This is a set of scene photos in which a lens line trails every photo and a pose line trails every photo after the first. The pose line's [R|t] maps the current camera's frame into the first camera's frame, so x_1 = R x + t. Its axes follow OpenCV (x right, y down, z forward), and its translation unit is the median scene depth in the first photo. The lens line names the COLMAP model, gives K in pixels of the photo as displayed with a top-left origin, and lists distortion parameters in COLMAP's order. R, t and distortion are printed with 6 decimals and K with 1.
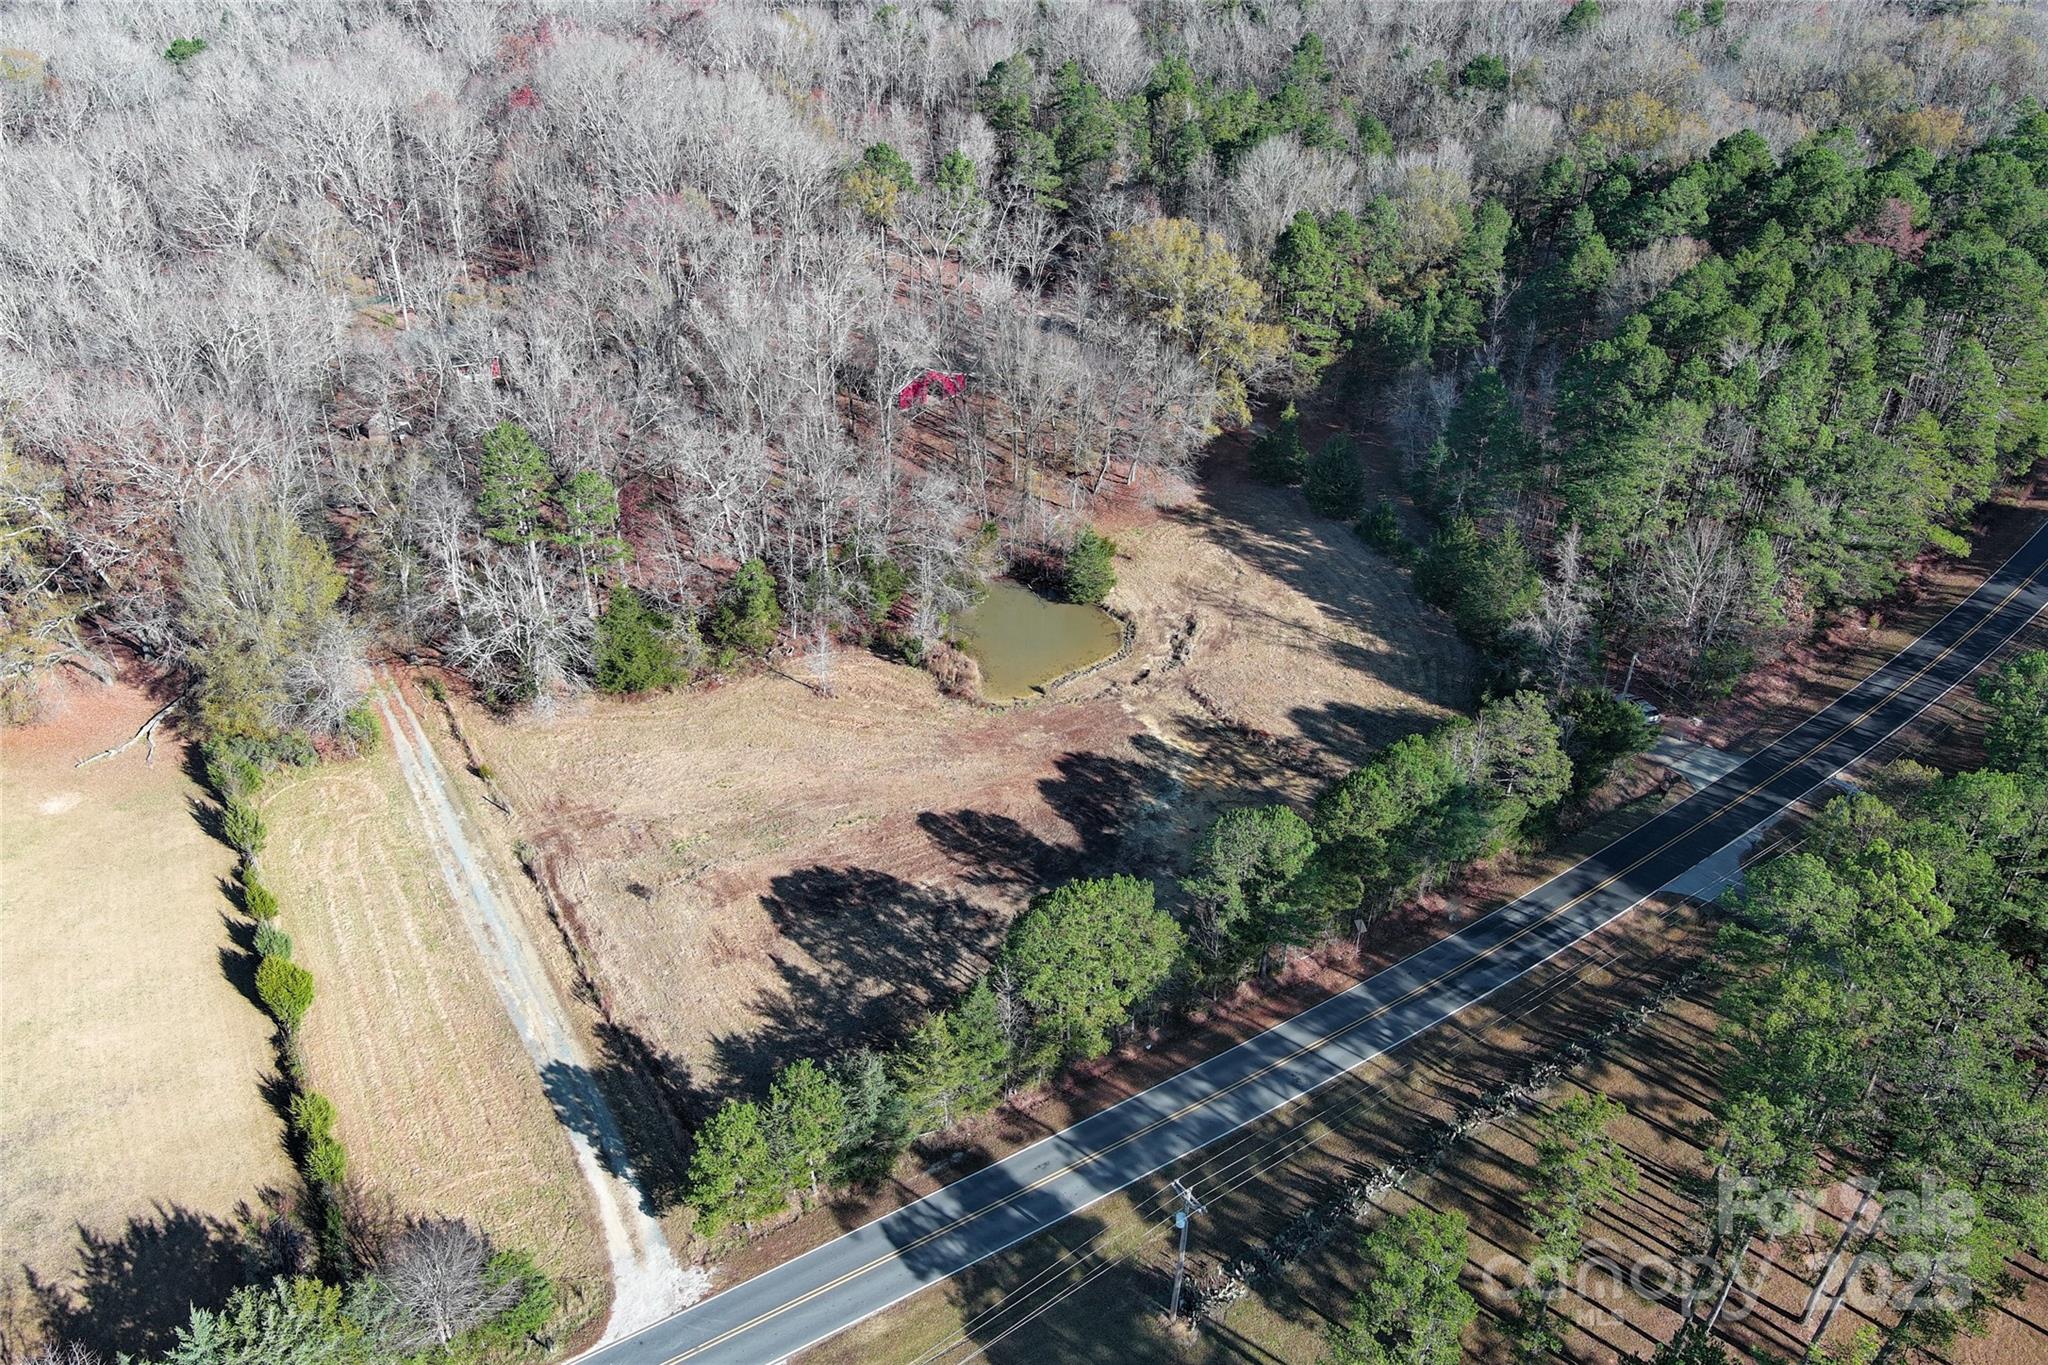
lens RADIAL K [[1576.3, 0, 1025.2], [0, 1576.3, 692.7], [0, 0, 1]] dist [0.021835, -0.019733]
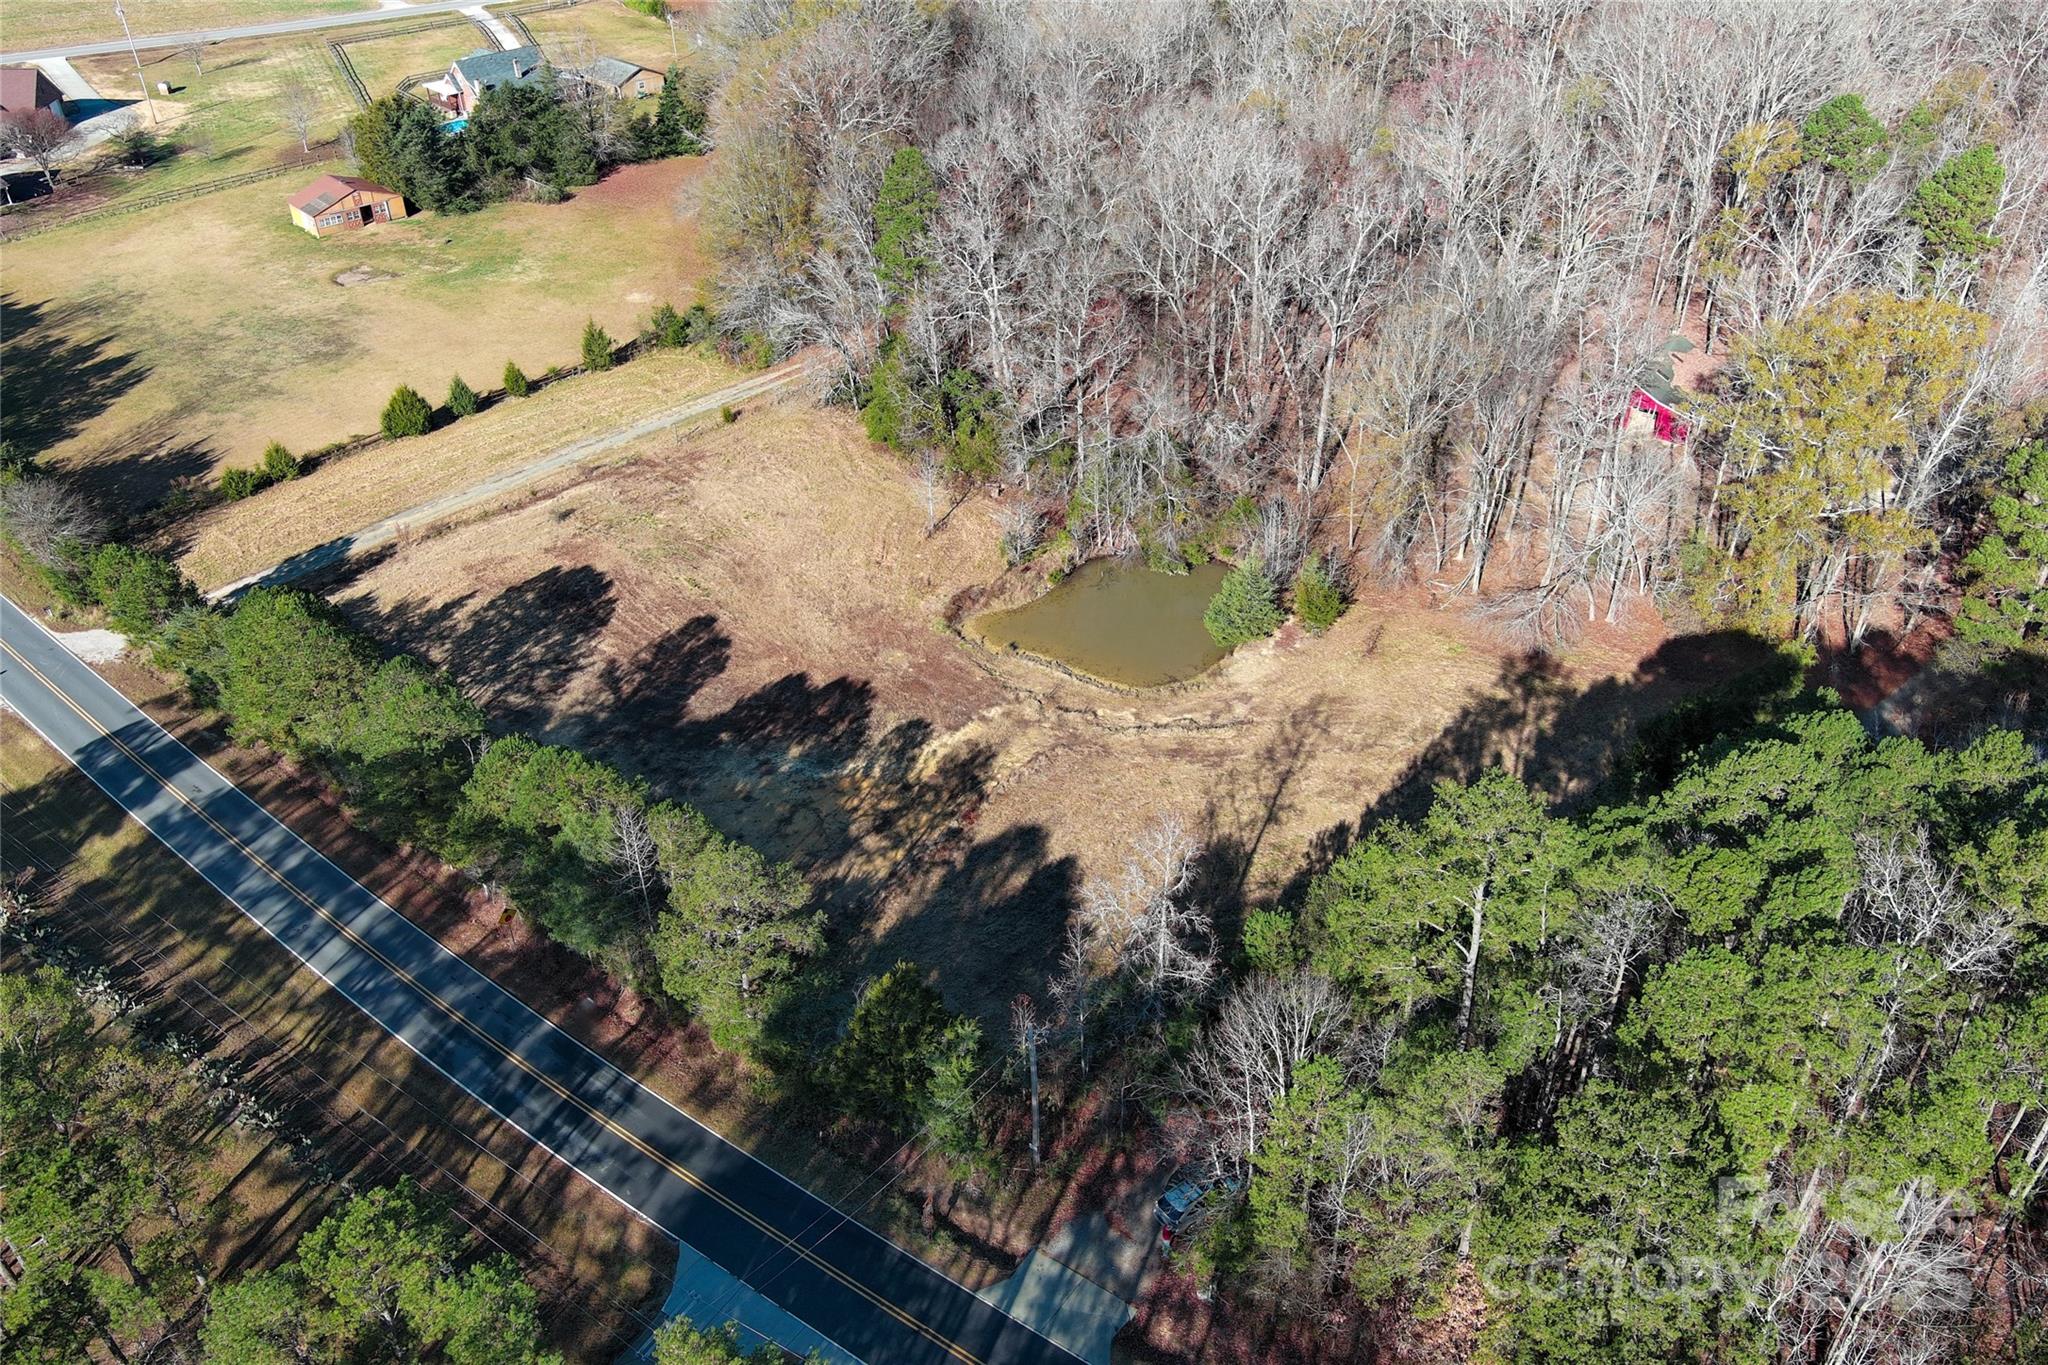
lens RADIAL K [[1576.3, 0, 1037.0], [0, 1576.3, 690.8], [0, 0, 1]] dist [0.021835, -0.019733]
pose [[0.324626, 0.542629, -0.774707, 0.679355], [-0.513494, 0.788959, 0.337442, -0.276342], [0.794318, 0.288266, 0.534753, 0.595797]]
